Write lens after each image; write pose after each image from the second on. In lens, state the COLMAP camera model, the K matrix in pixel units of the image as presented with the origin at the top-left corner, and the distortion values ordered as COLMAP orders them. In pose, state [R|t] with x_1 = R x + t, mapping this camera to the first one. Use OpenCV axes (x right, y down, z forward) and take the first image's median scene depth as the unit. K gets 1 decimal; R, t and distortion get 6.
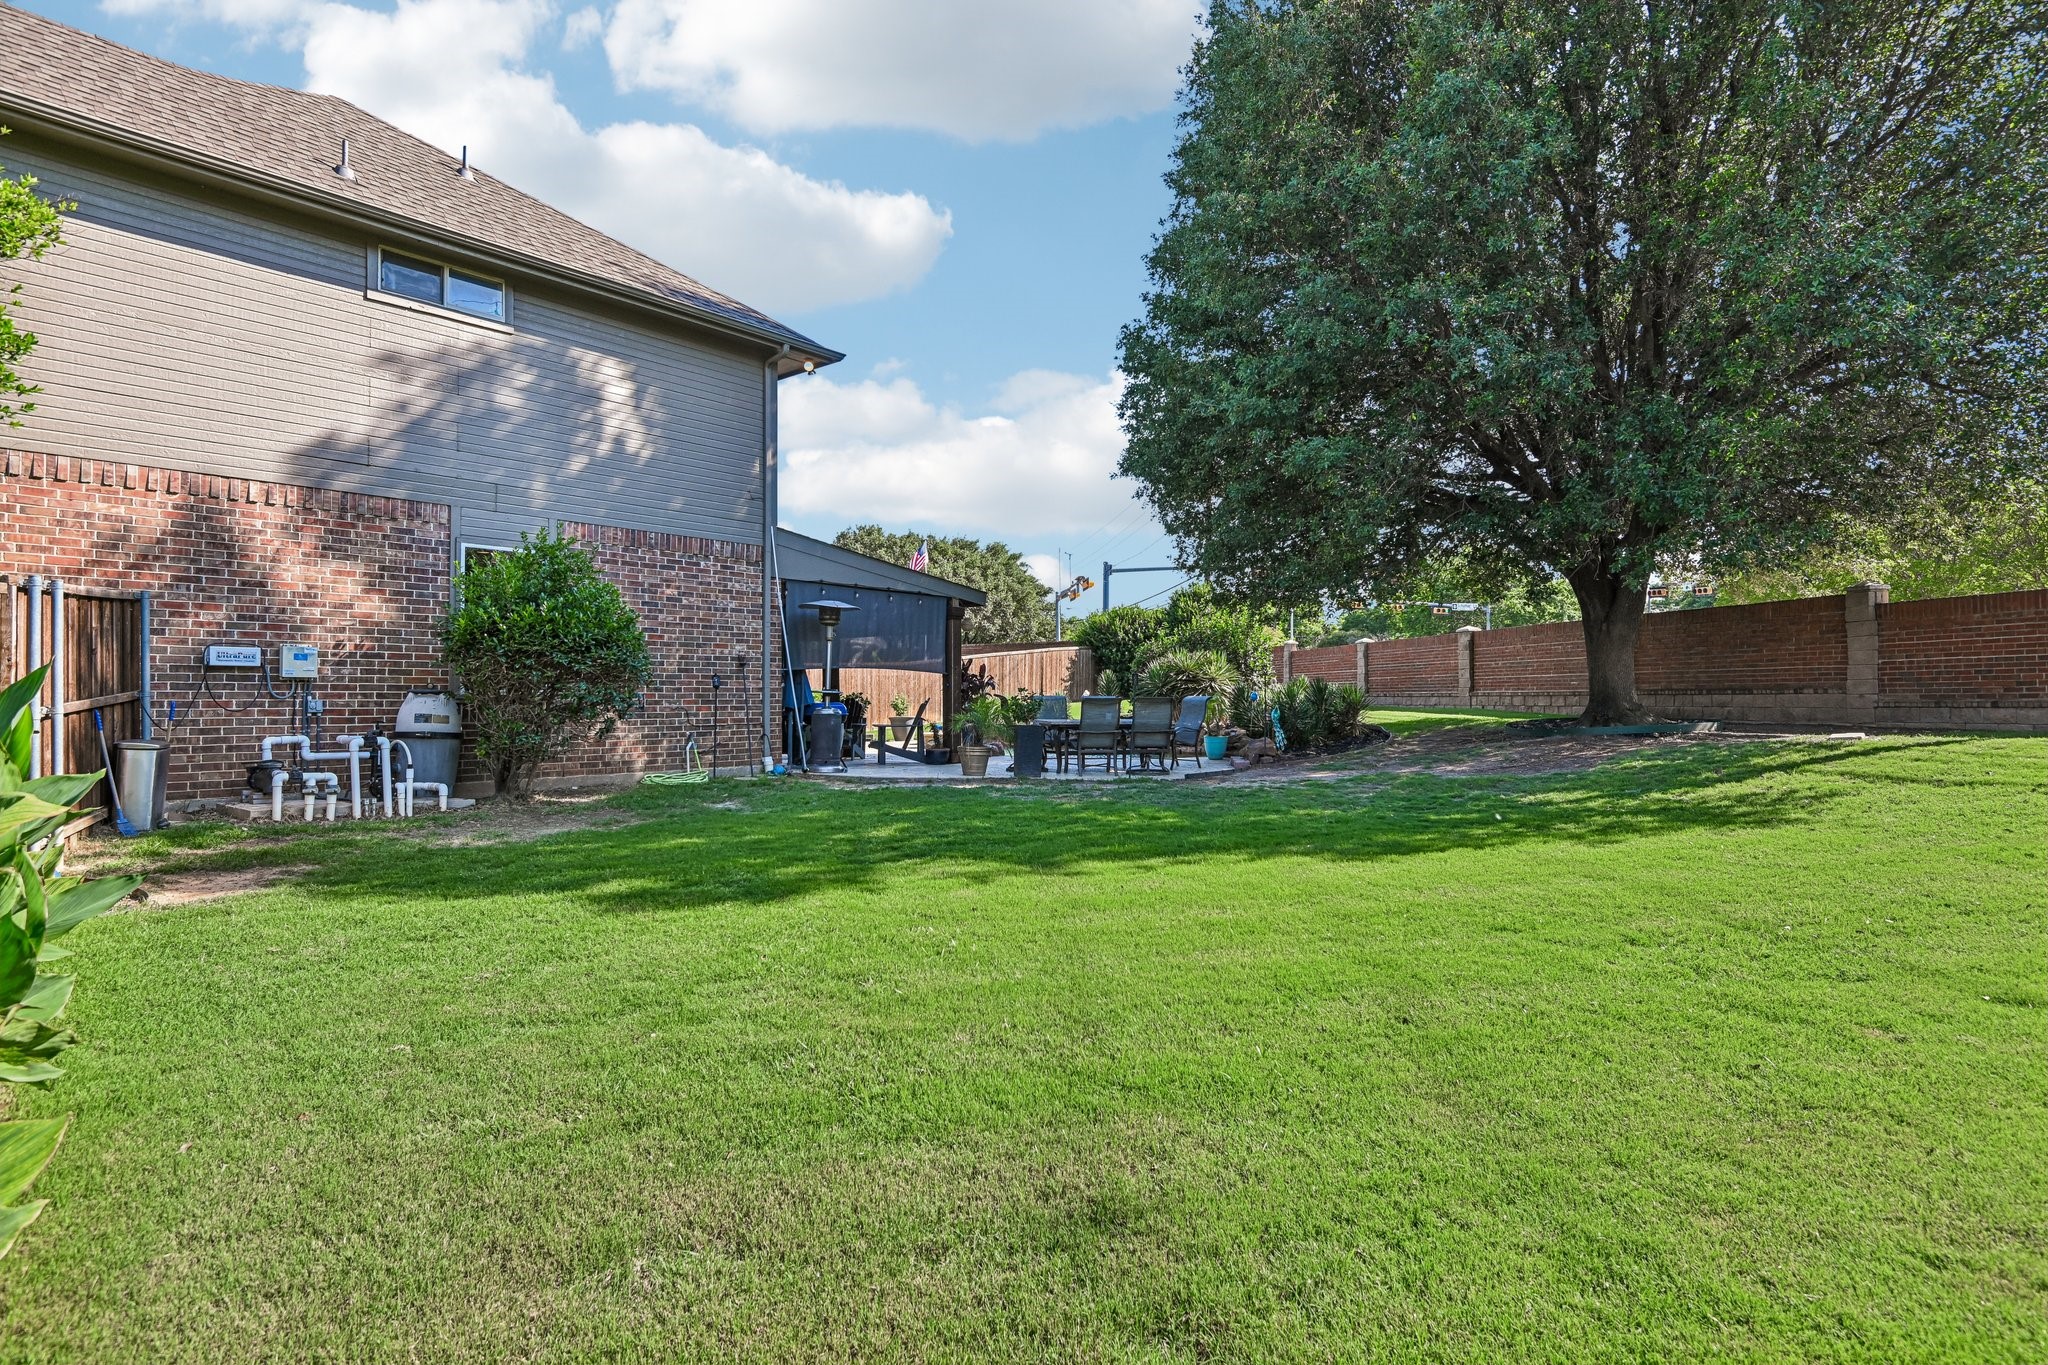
lens RADIAL K [[1070.8, 0, 1018.6], [0, 1070.8, 692.2], [0, 0, 1]] dist [-0.018128, -0.001336]
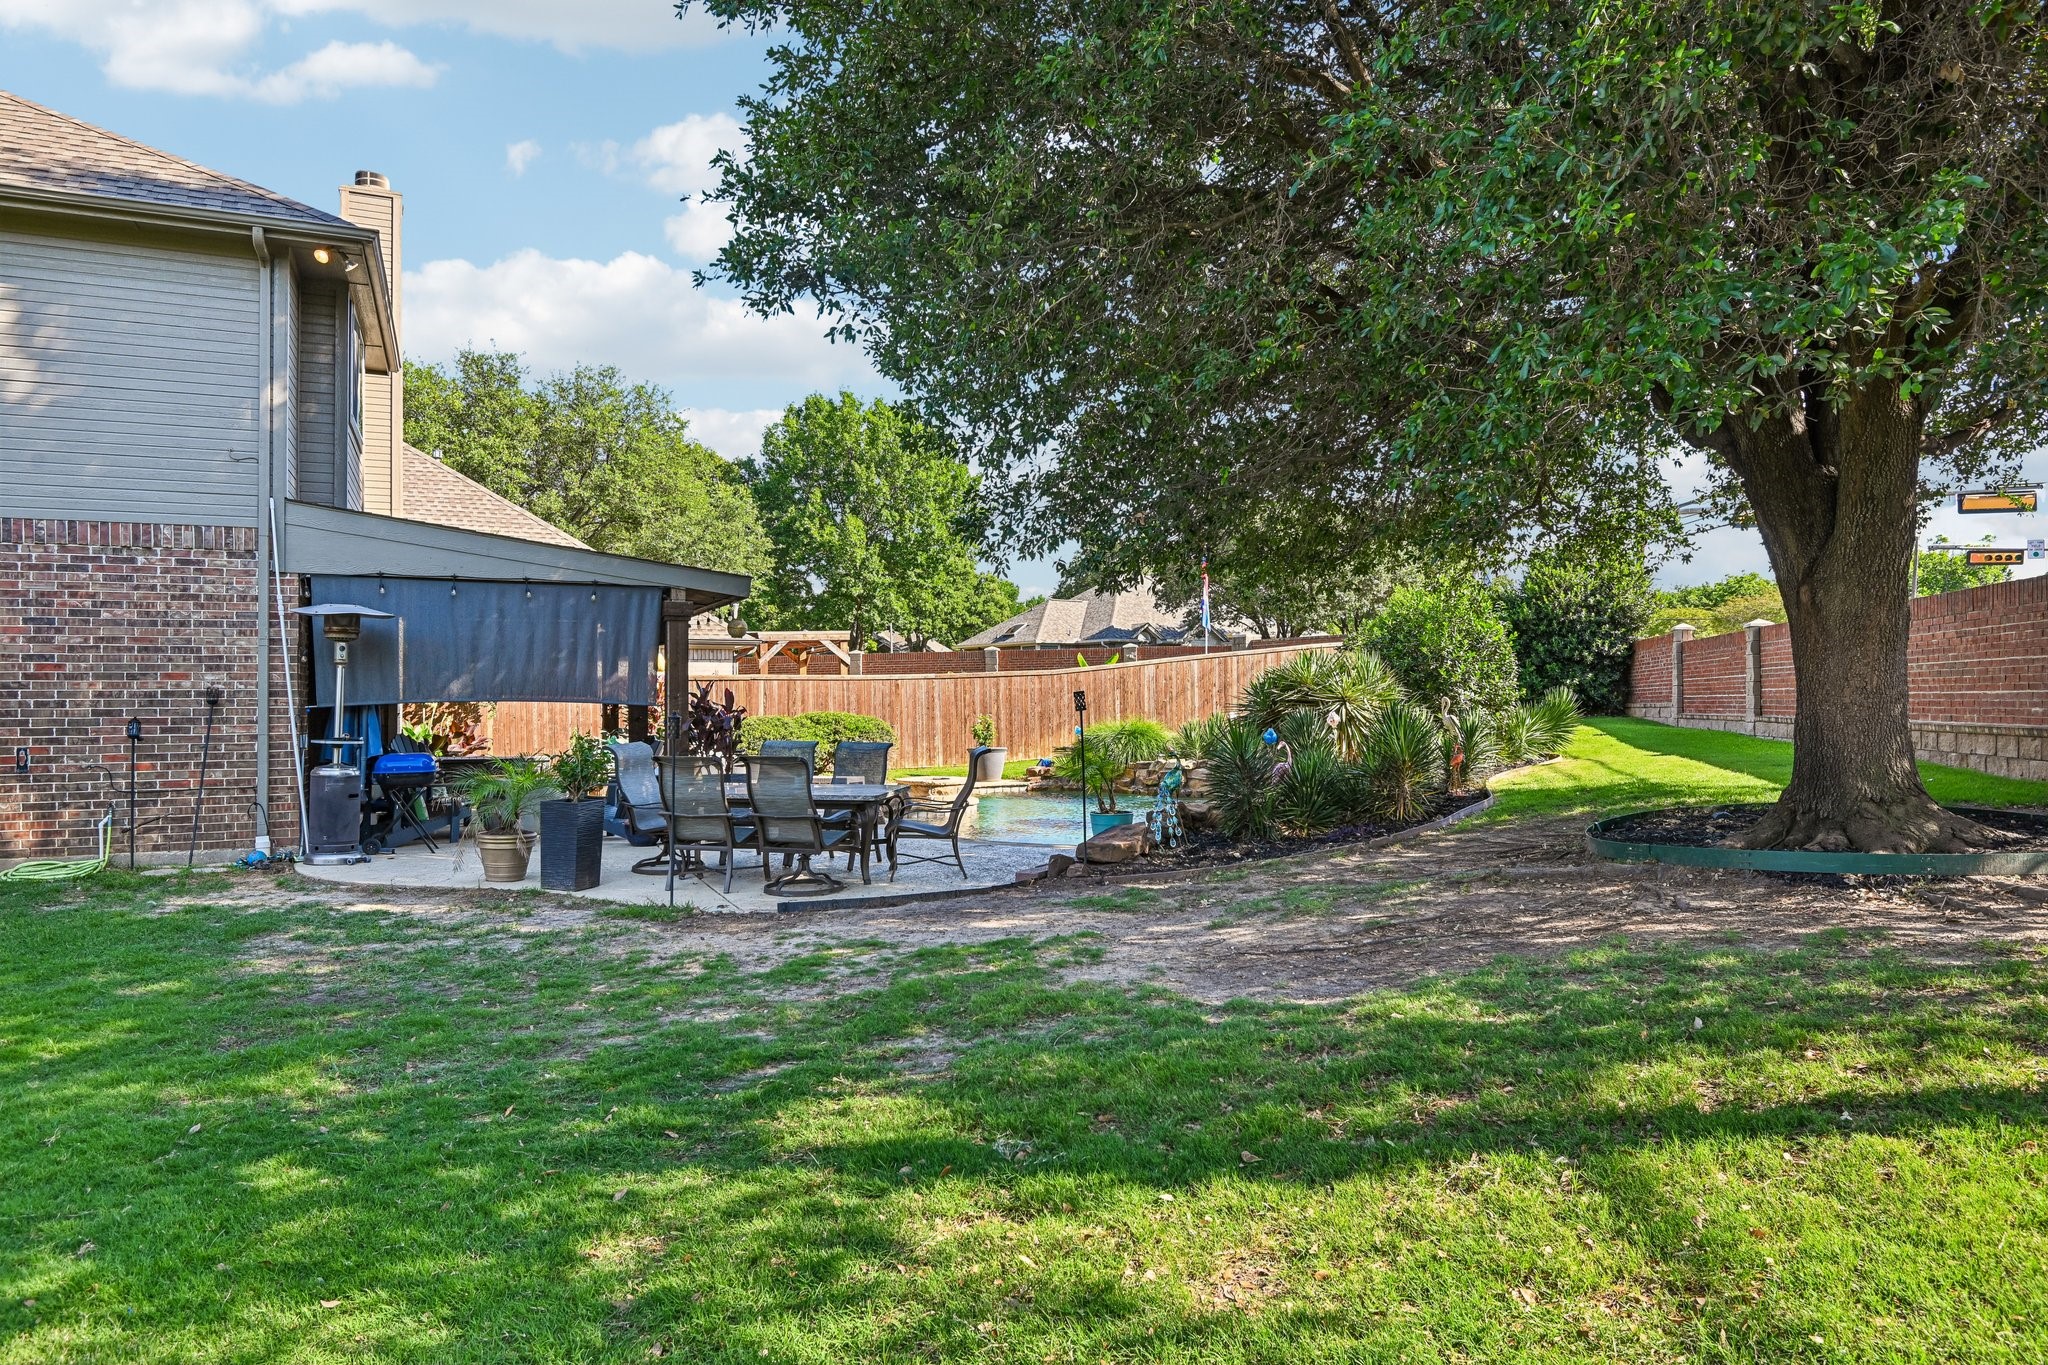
lens RADIAL K [[1236.6, 0, 1018.7], [0, 1236.6, 684.7], [0, 0, 1]] dist [-0.026613, -0.002953]
pose [[0.900168, -0.007325, -0.435481, 0.533065], [0.005305, 0.999969, -0.005855, -0.028693], [0.435510, 0.002960, 0.900179, 0.498751]]
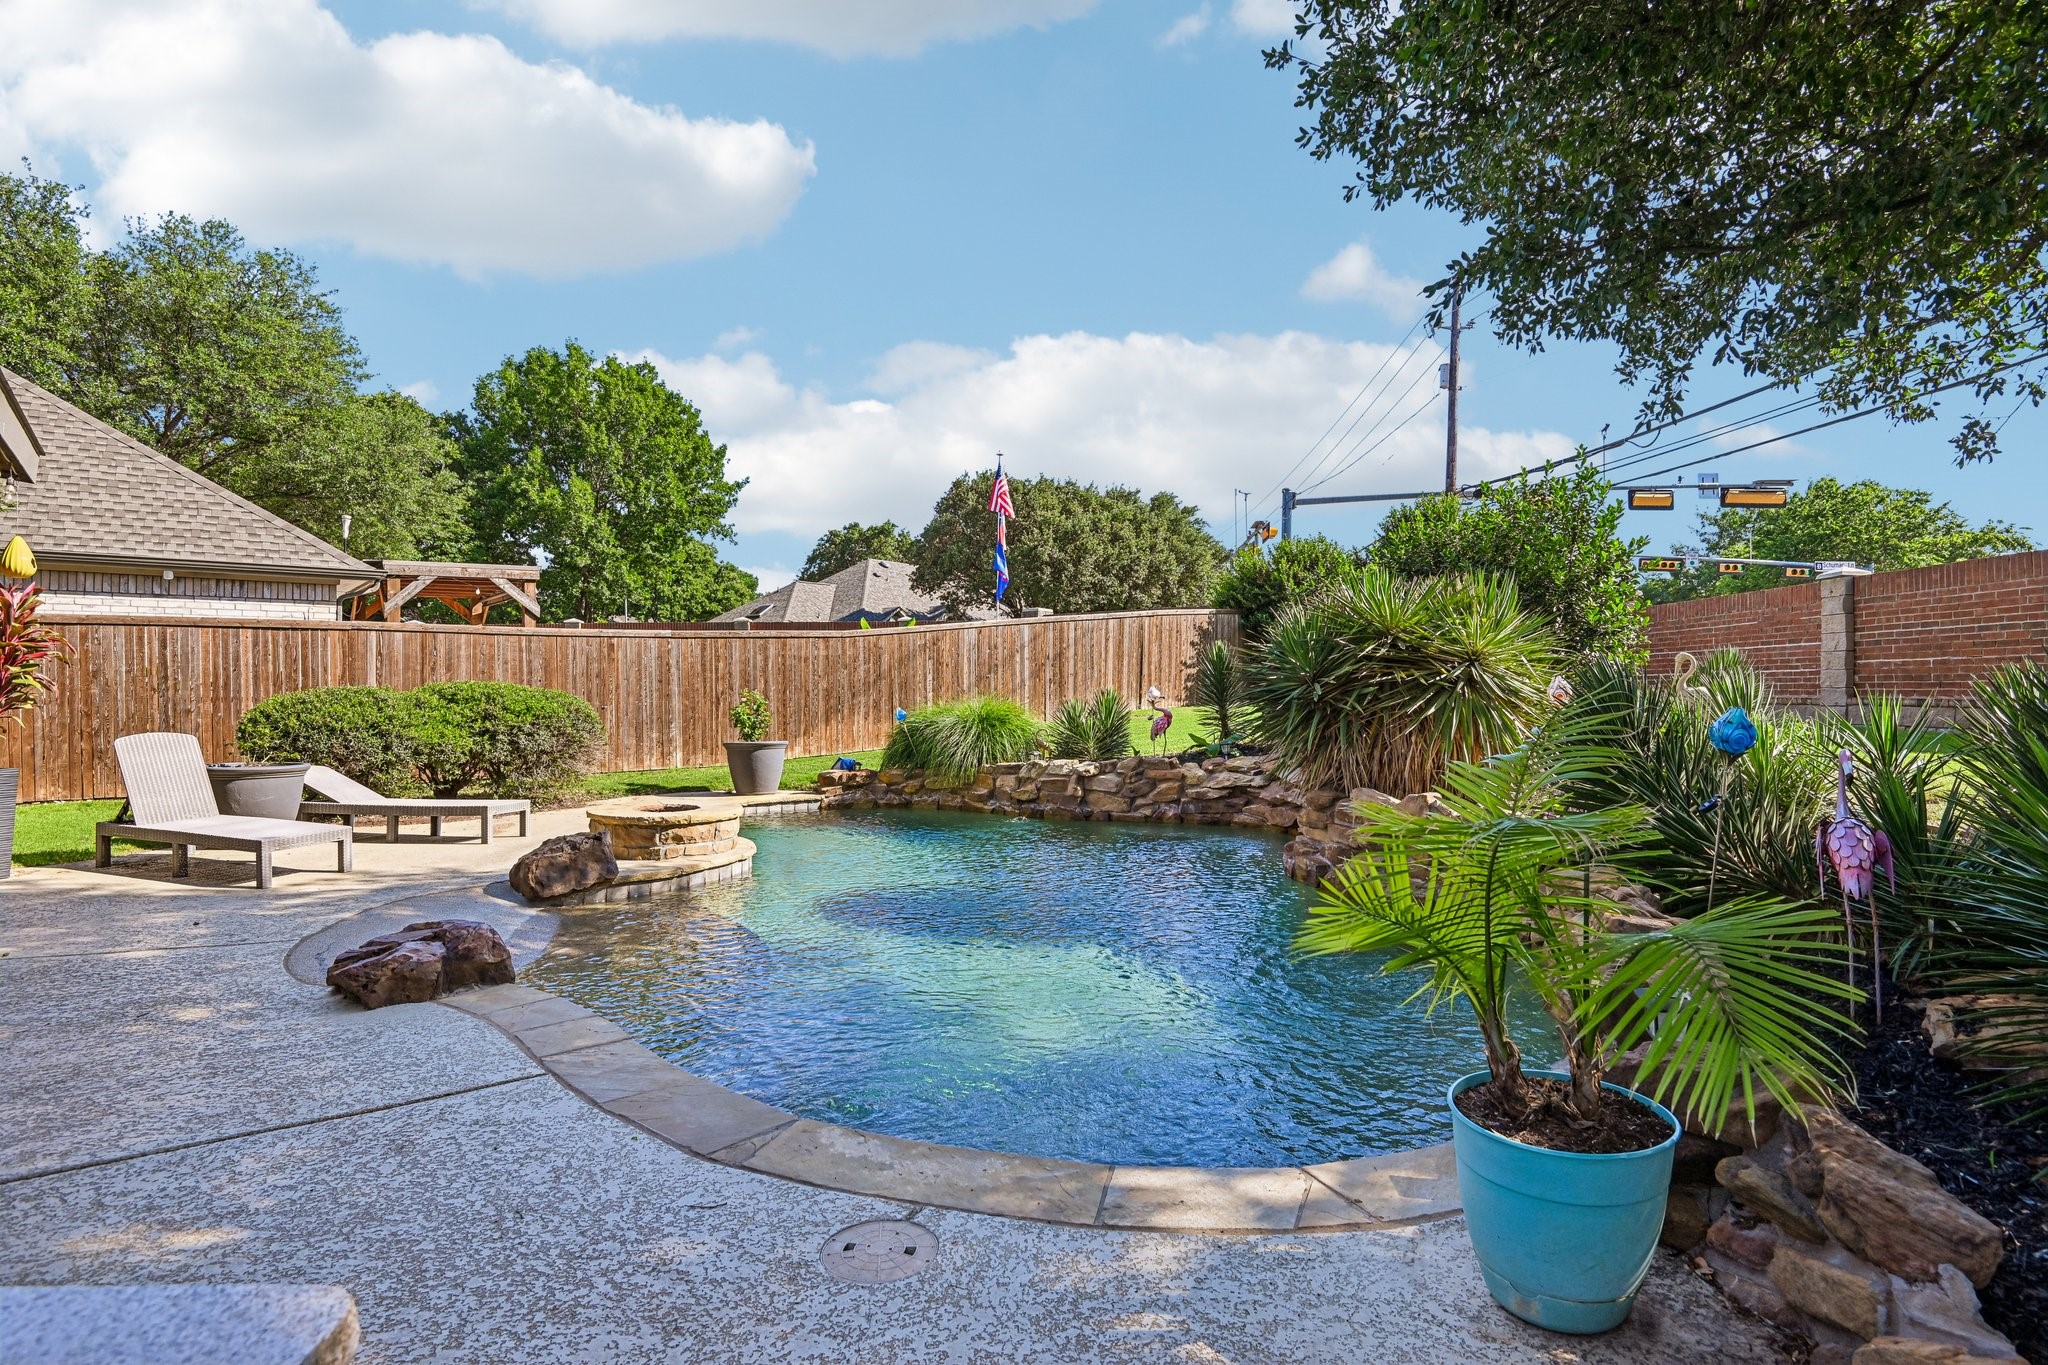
lens RADIAL K [[1070.8, 0, 1026.2], [0, 1070.8, 695.1], [0, 0, 1]] dist [-0.018128, -0.001336]
pose [[0.980204, 0.007032, -0.197868, 0.189582], [-0.004878, 0.999923, 0.011374, -0.005902], [0.197933, -0.010183, 0.980163, 1.105653]]
